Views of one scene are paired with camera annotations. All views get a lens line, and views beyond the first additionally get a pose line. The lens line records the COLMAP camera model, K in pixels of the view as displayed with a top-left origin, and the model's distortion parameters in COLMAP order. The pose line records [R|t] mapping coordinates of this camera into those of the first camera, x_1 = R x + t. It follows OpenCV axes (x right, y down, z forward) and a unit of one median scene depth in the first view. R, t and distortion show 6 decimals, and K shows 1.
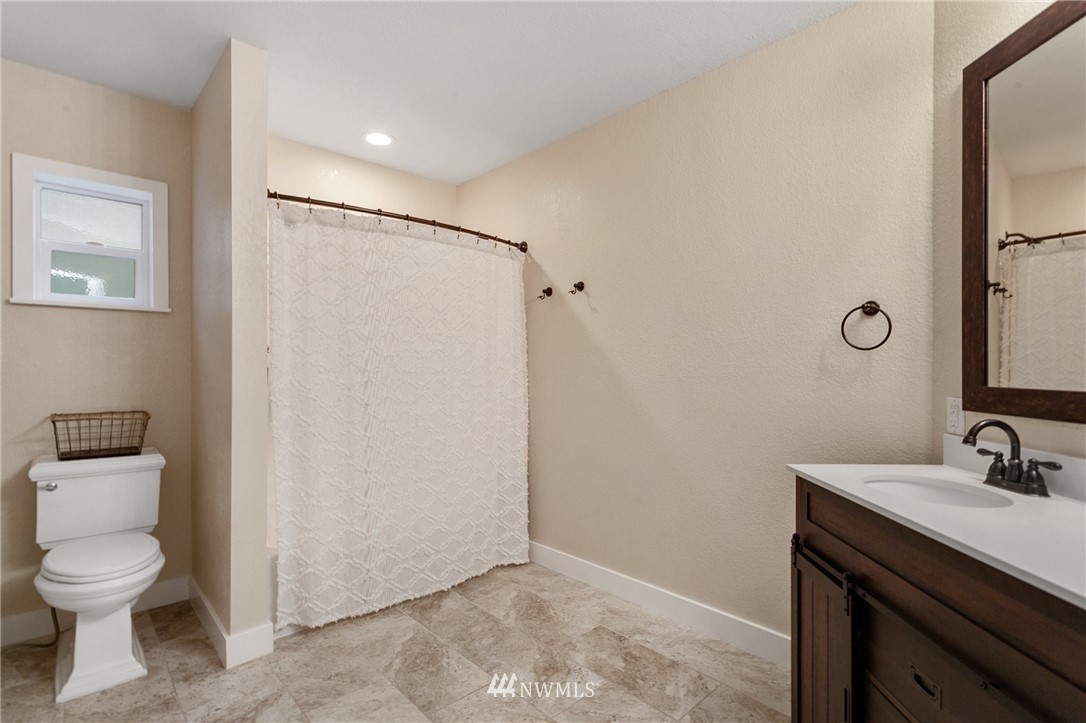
lens RADIAL K [[521.5, 0, 544.3], [0, 521.5, 354.6], [0, 0, 1]] dist [0.000088, 0.000535]
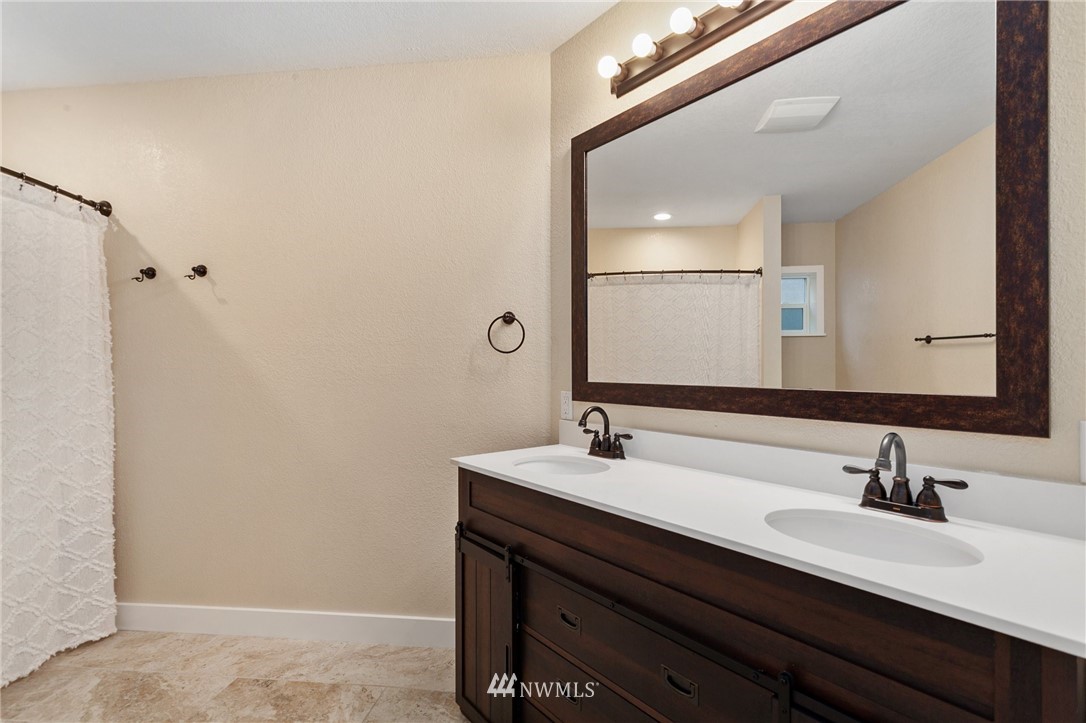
lens RADIAL K [[521.5, 0, 544.3], [0, 521.5, 354.6], [0, 0, 1]] dist [0.000088, 0.000535]
pose [[0.755661, 0.009530, 0.654894, -0.088799], [-0.008629, 0.999952, -0.004595, -0.001159], [-0.654906, -0.002178, 0.755707, 0.052599]]
